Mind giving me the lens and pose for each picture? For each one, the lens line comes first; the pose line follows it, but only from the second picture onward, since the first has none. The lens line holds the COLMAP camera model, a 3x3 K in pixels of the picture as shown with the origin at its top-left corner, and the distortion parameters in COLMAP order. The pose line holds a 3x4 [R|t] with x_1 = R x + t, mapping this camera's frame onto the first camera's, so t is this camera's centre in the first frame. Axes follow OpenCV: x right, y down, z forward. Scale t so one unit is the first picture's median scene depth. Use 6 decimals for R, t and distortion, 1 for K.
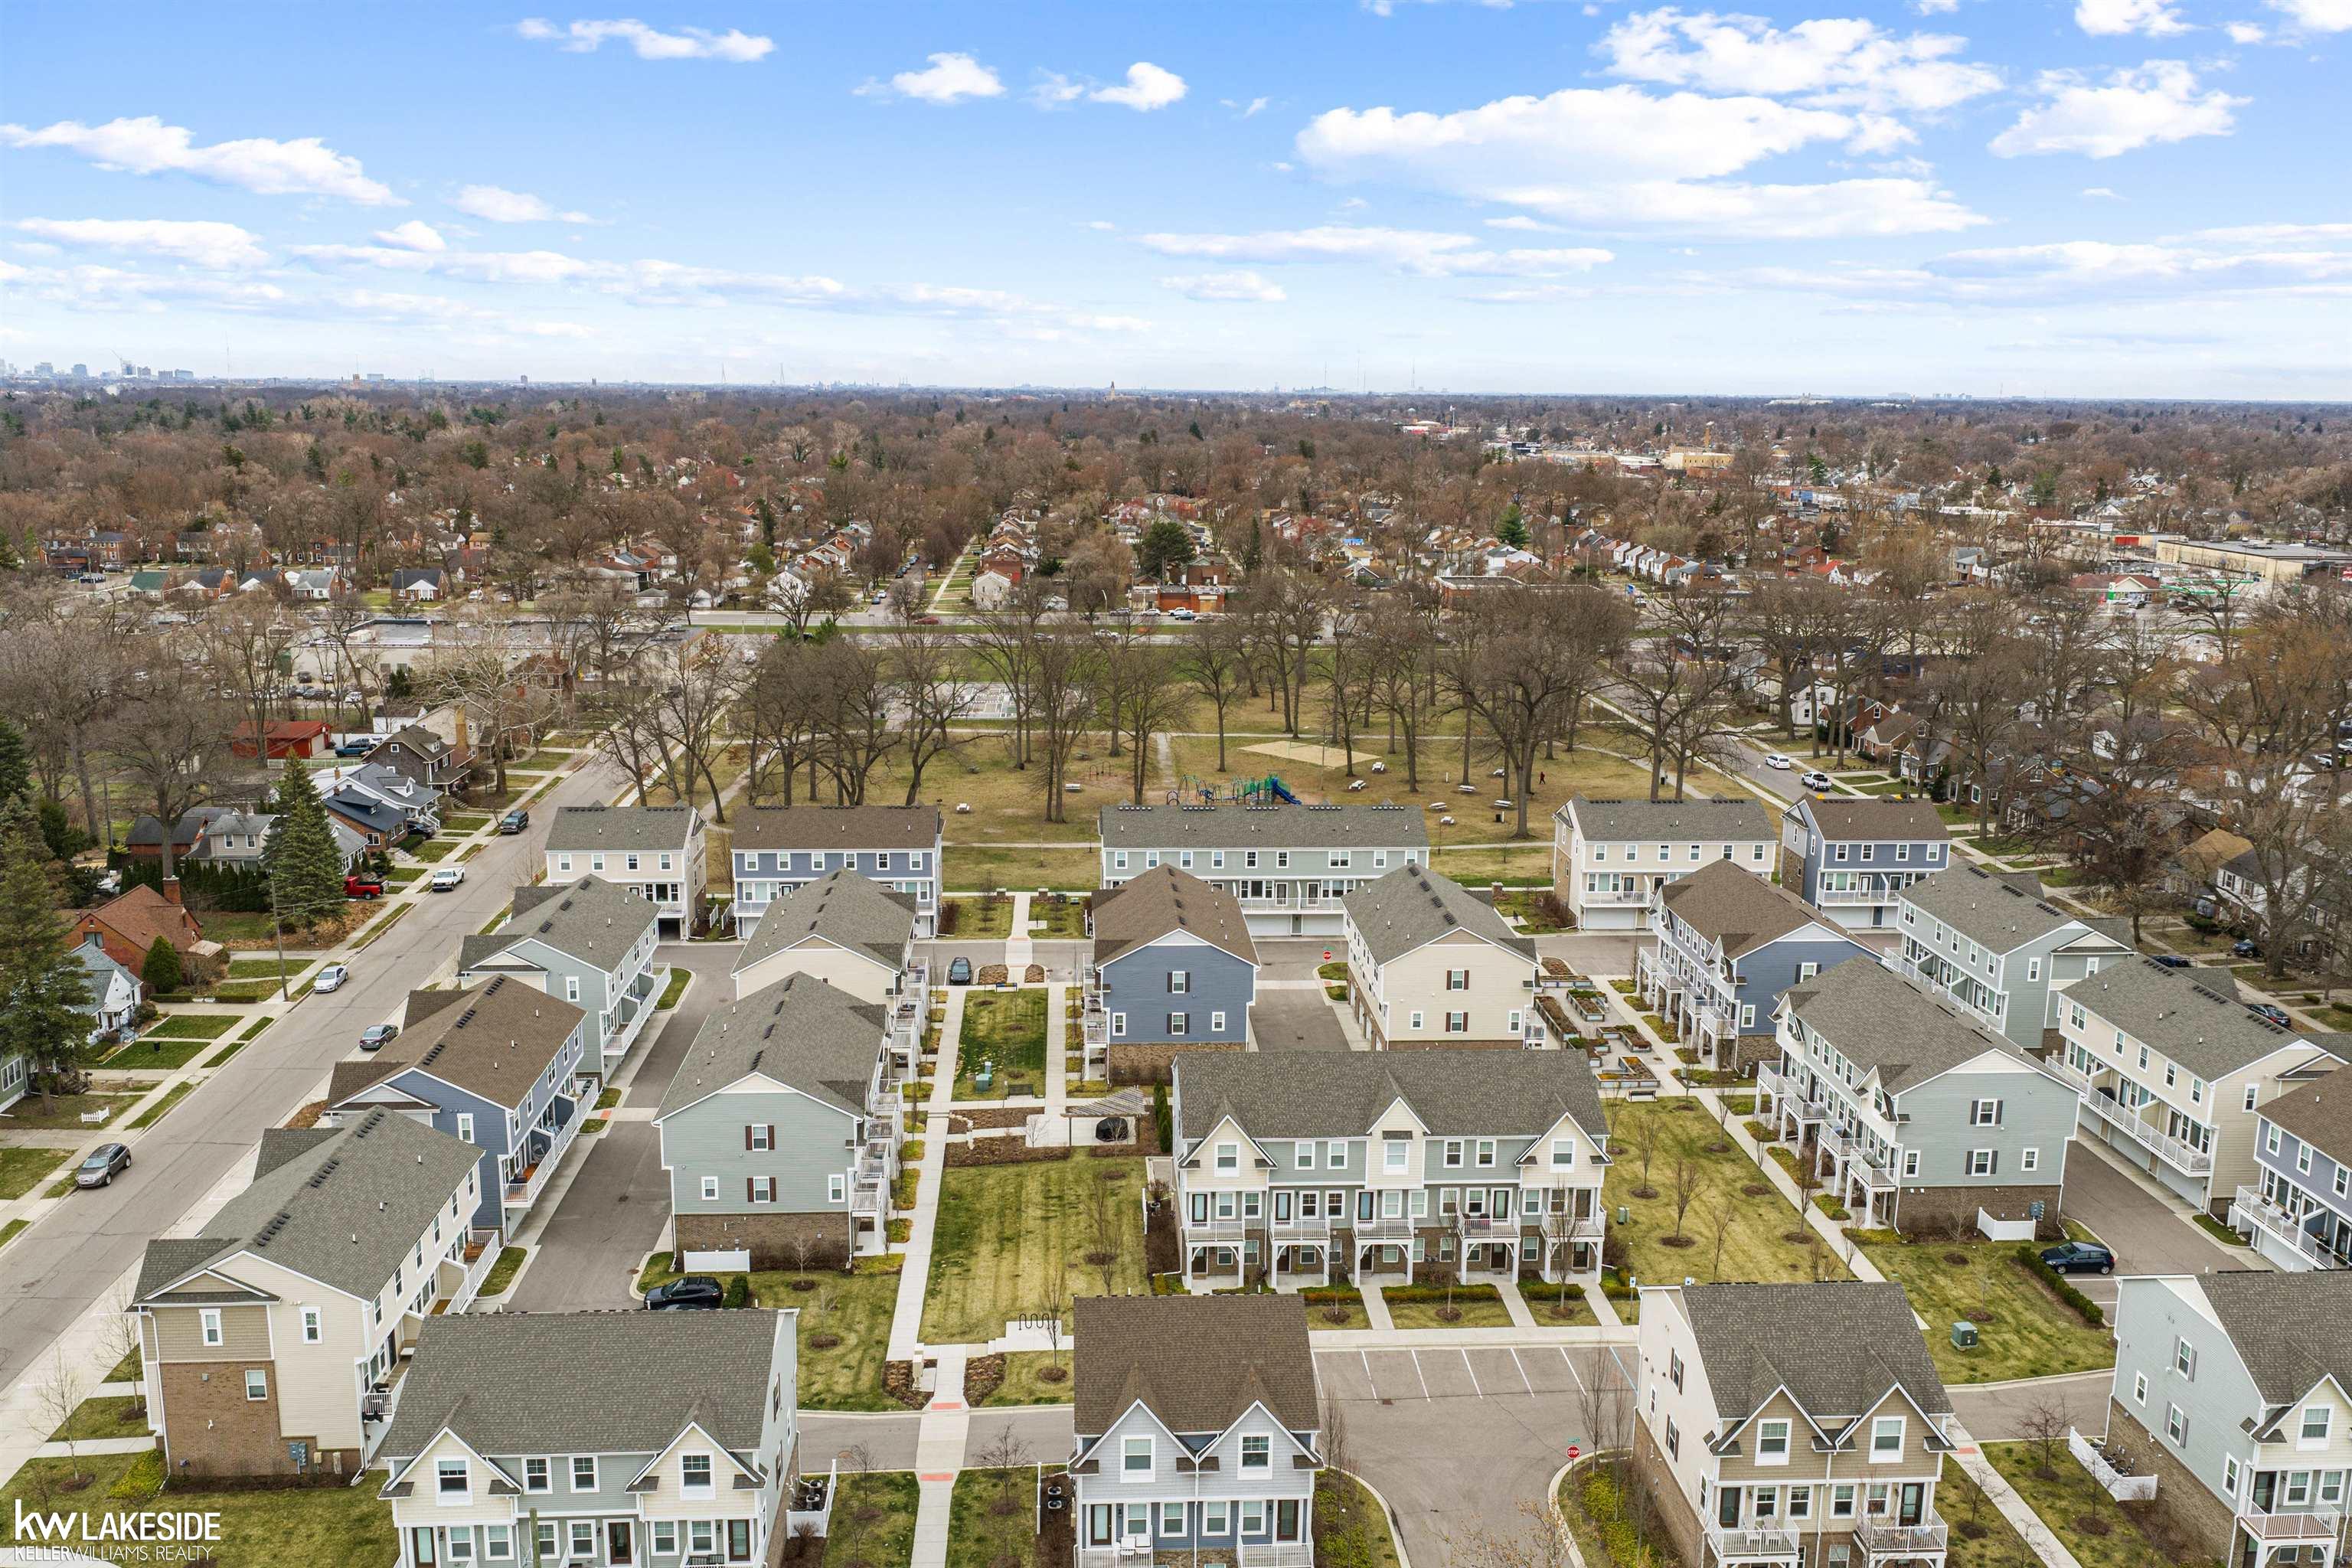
lens RADIAL K [[1933.2, 0, 1174.1], [0, 1933.2, 790.3], [0, 0, 1]] dist [0.022408, -0.045700]
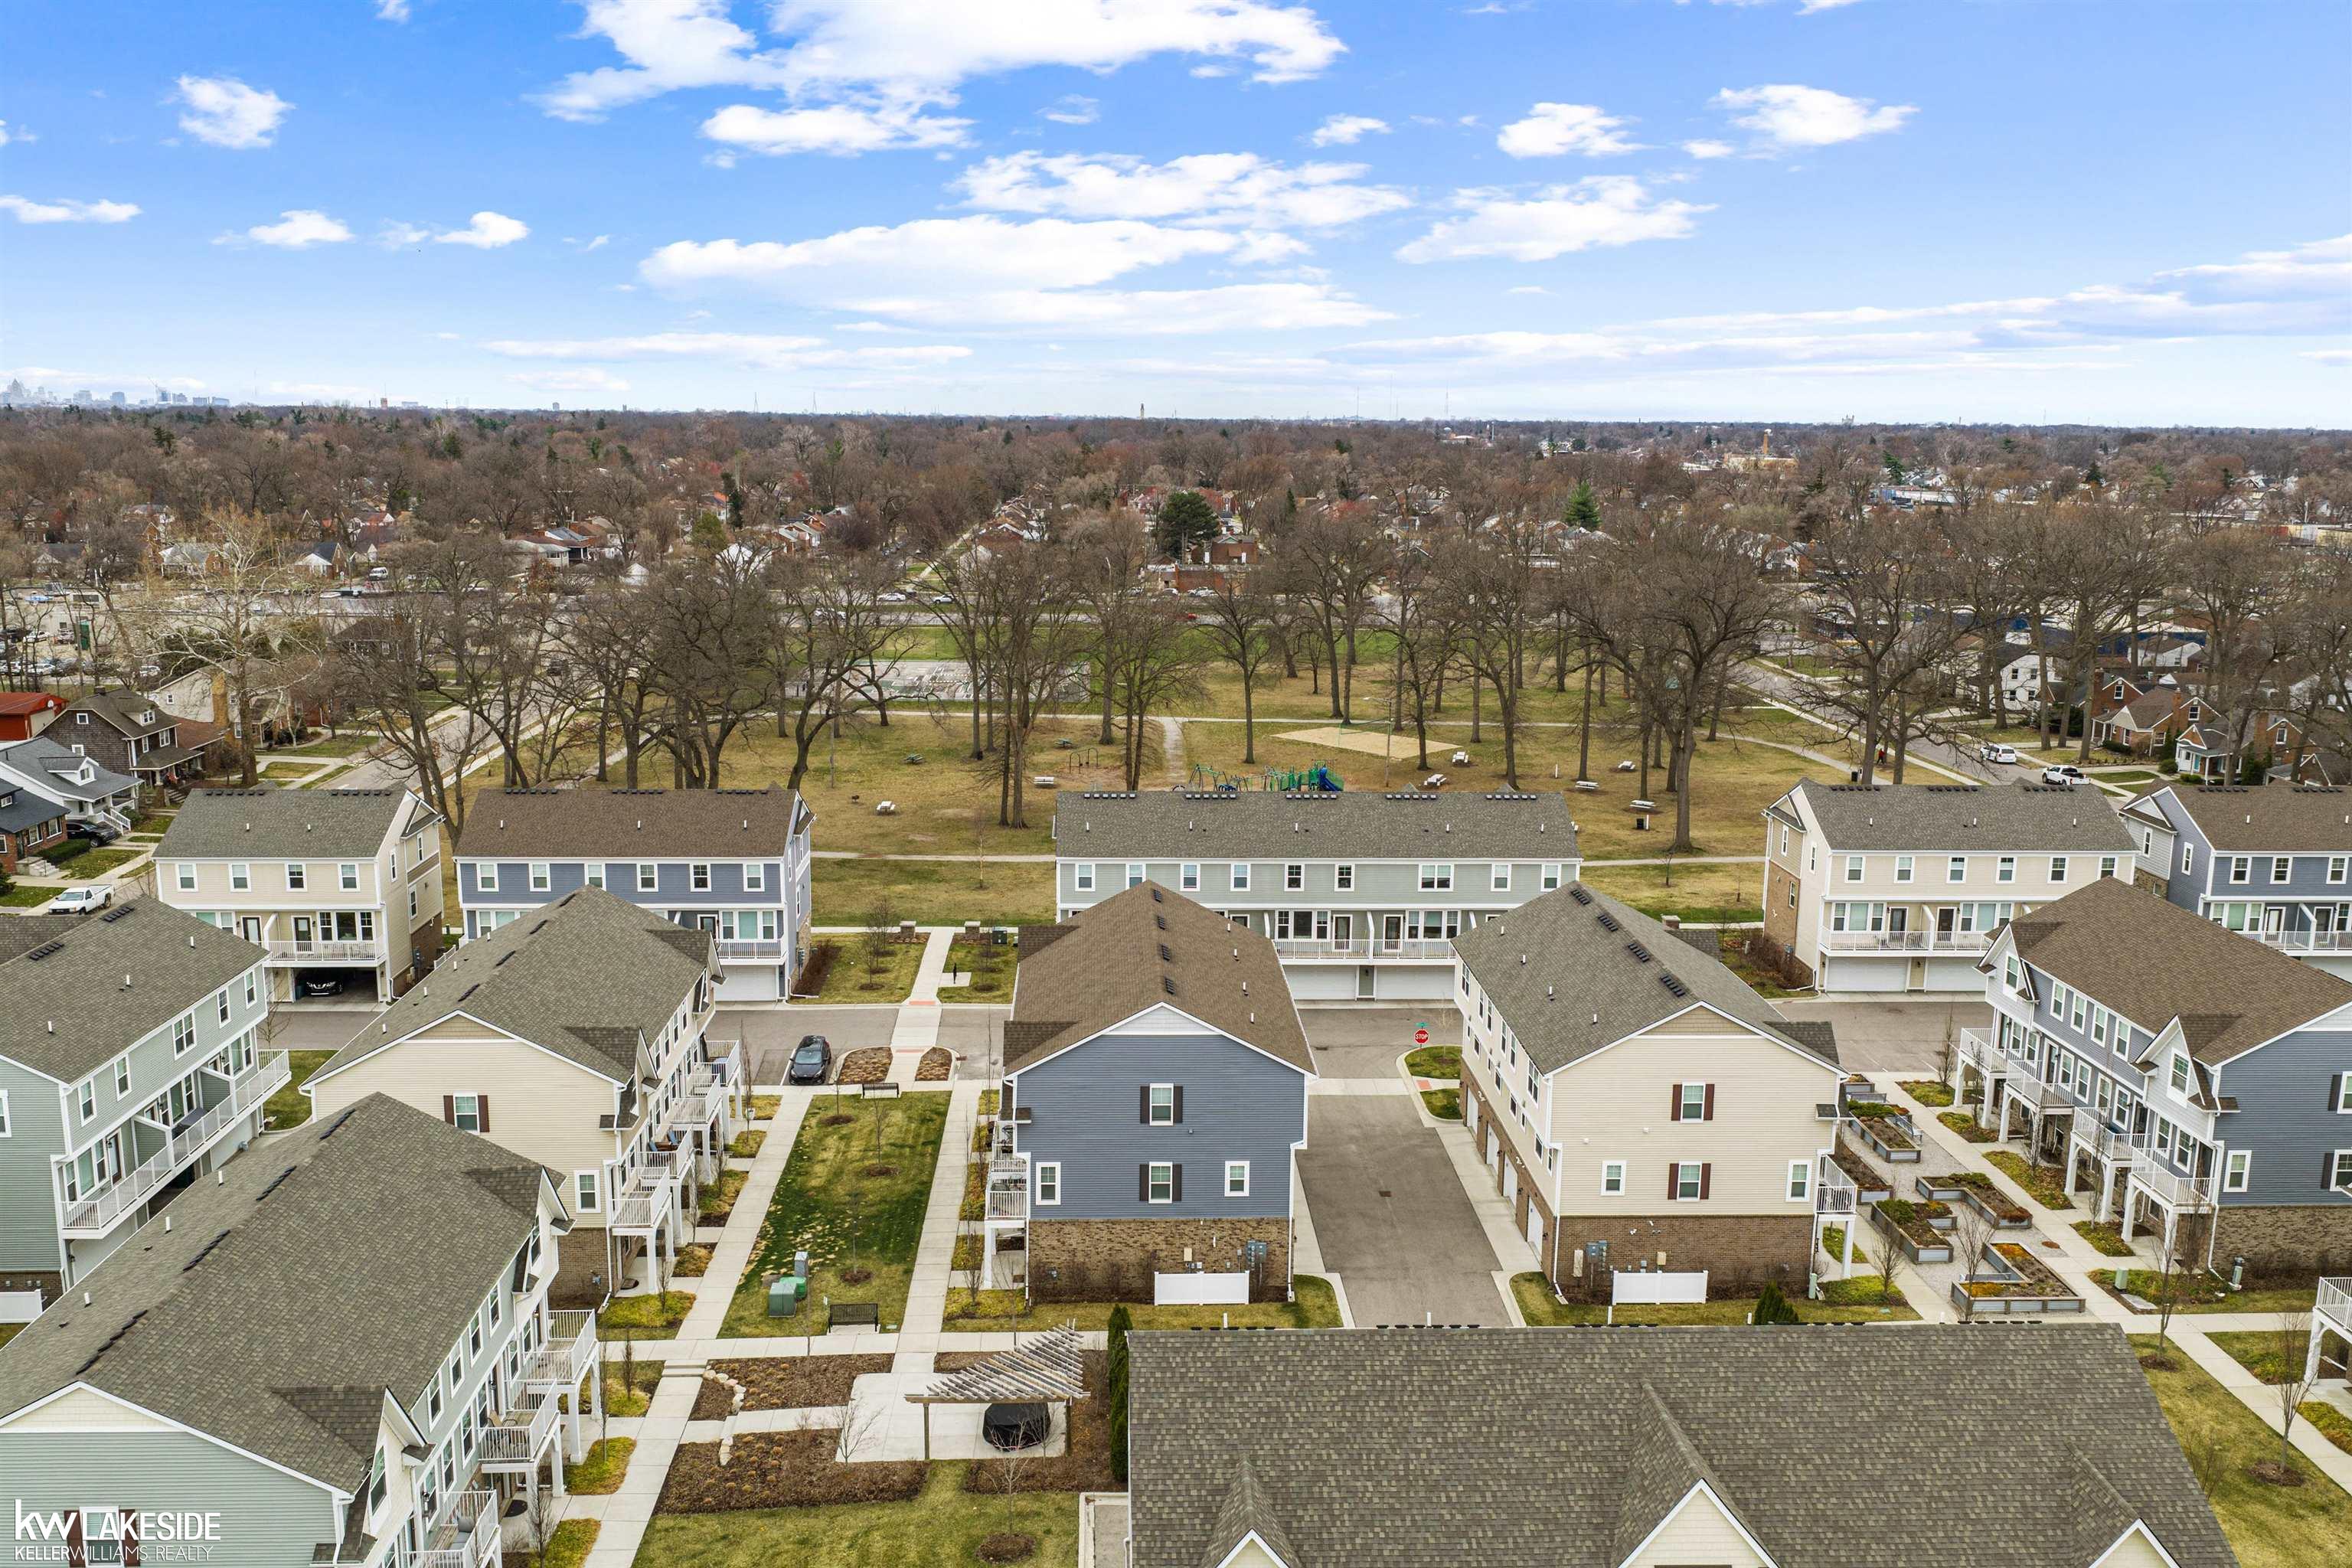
lens RADIAL K [[1933.2, 0, 1177.7], [0, 1933.2, 779.9], [0, 0, 1]] dist [0.022408, -0.045700]
pose [[0.999899, 0.003492, -0.013788, 0.010677], [-0.003777, 0.999778, -0.020730, 0.017258], [0.013713, 0.020780, 0.999690, 0.369174]]
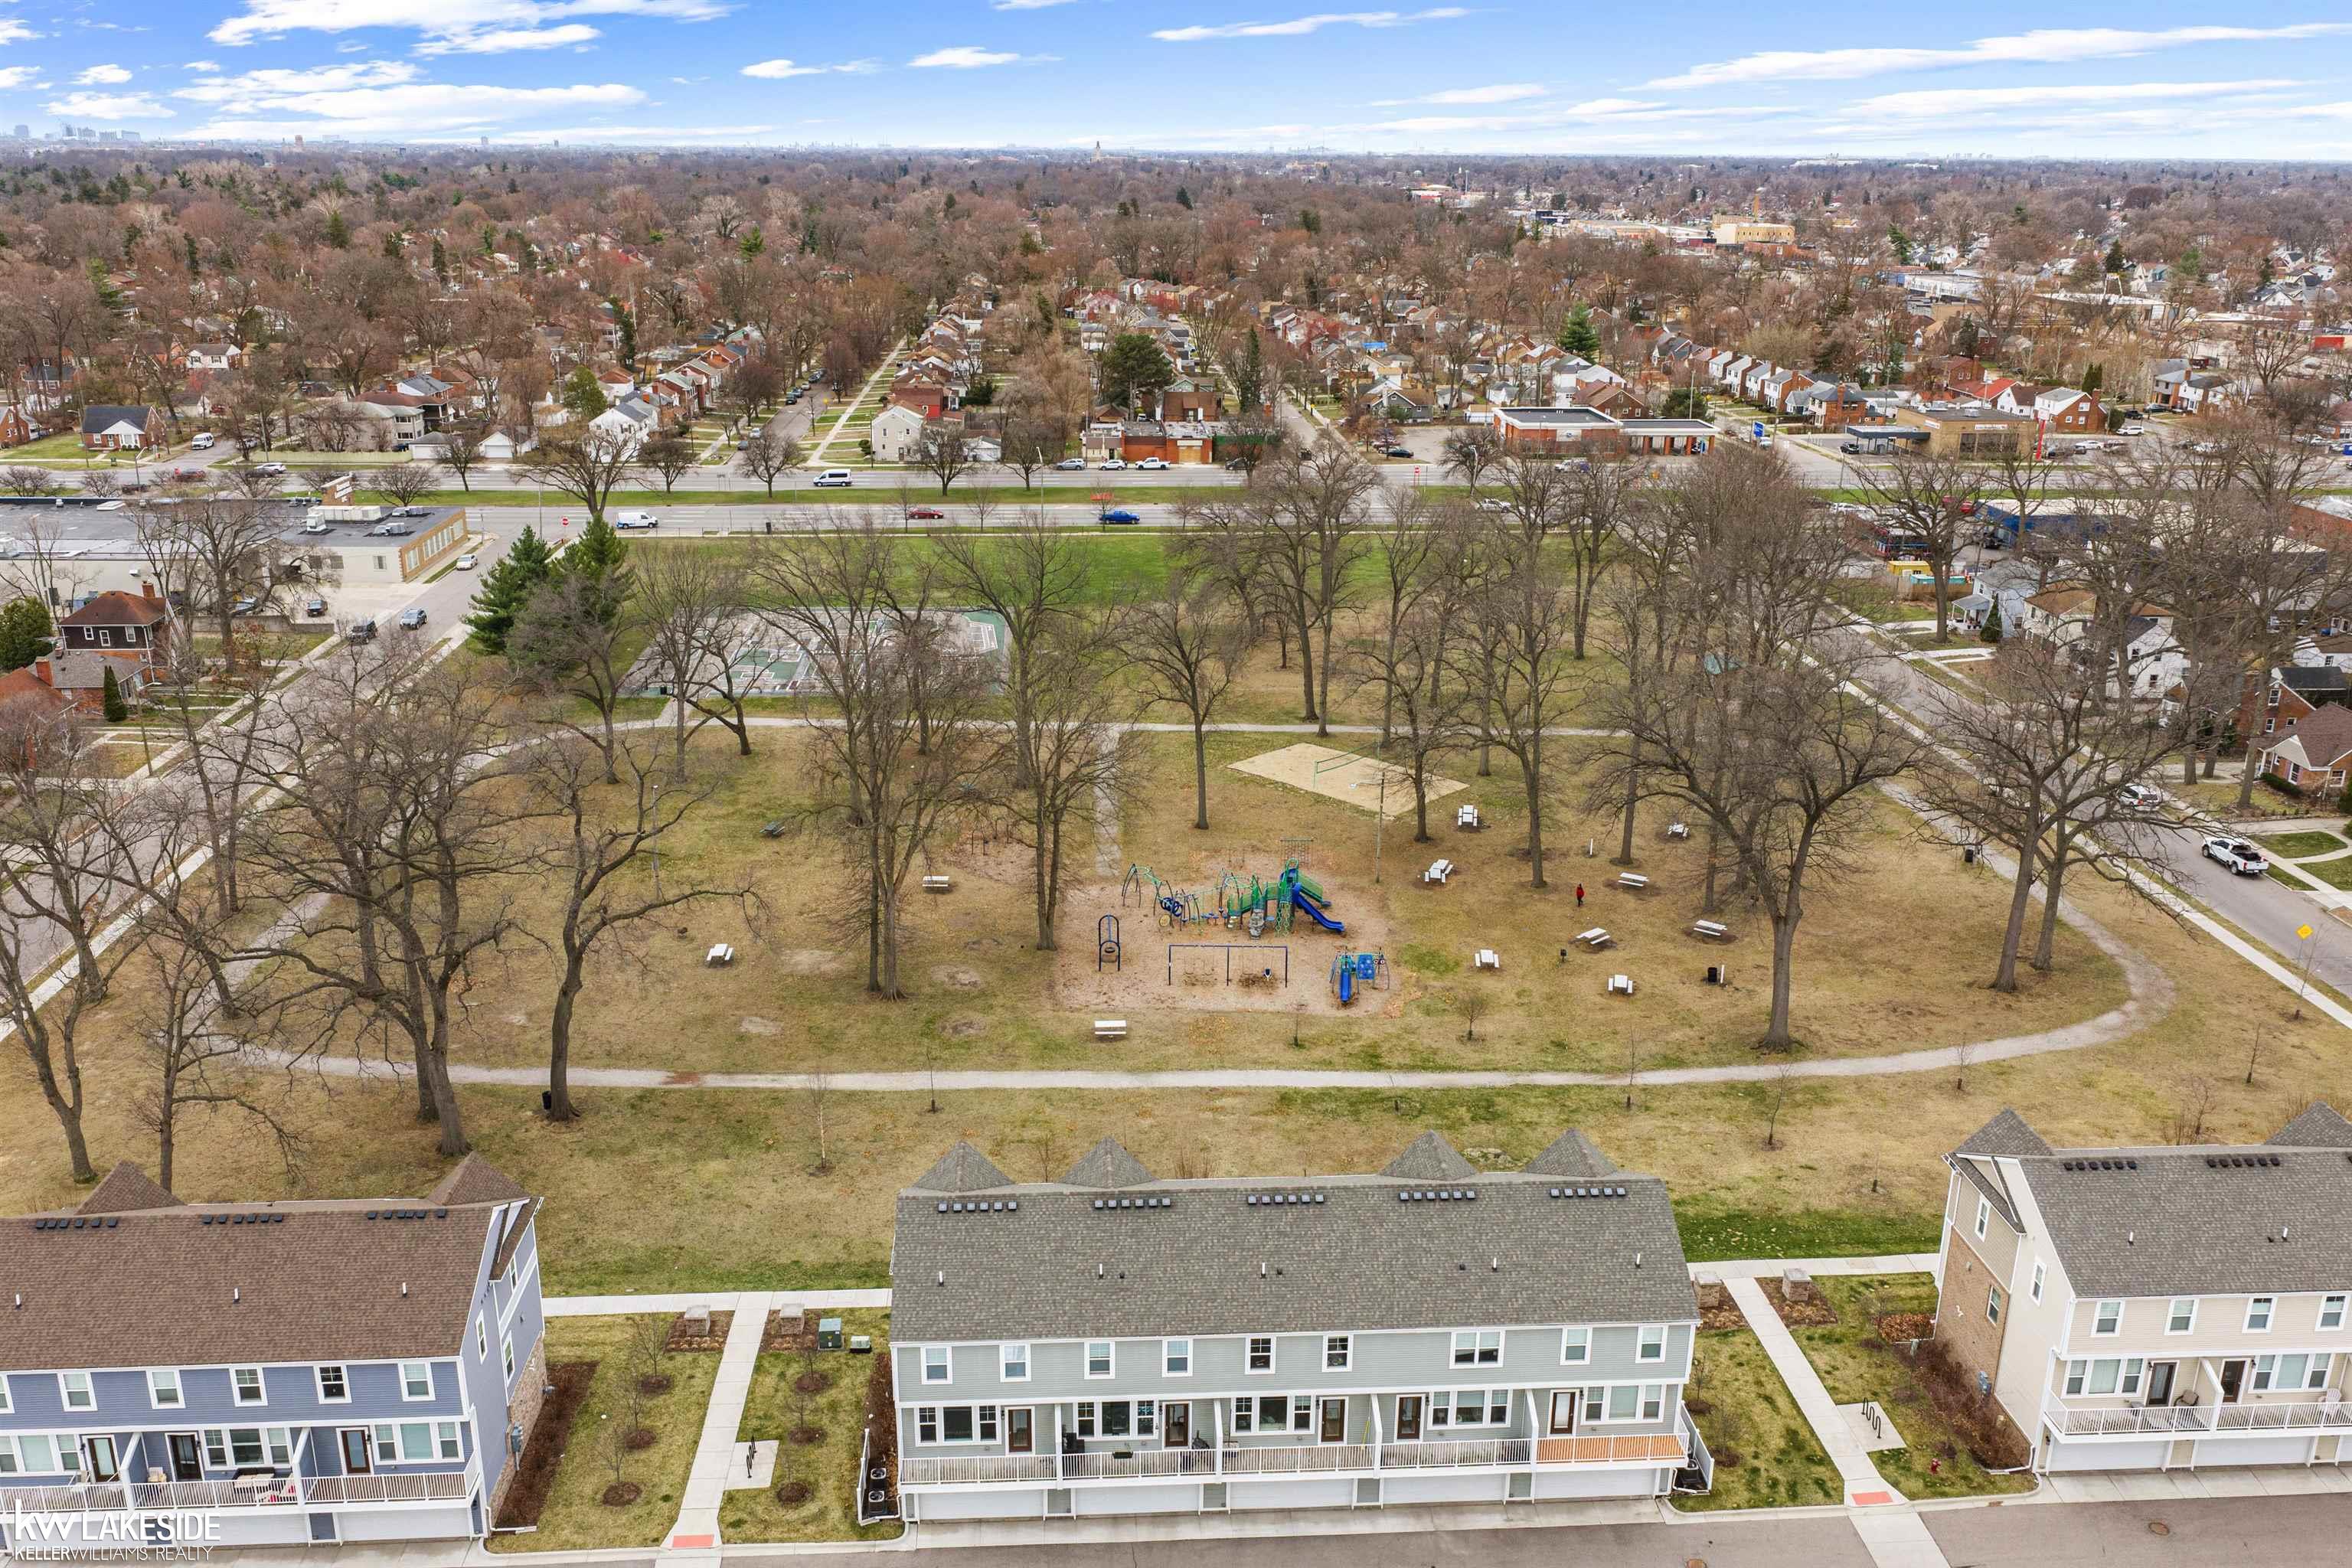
lens RADIAL K [[1933.2, 0, 1180.5], [0, 1933.2, 777.0], [0, 0, 1]] dist [0.022408, -0.045700]
pose [[0.999973, -0.003538, 0.006474, 0.020703], [0.002814, 0.994067, 0.108730, -0.126098], [-0.006820, -0.108709, 0.994050, 0.598614]]
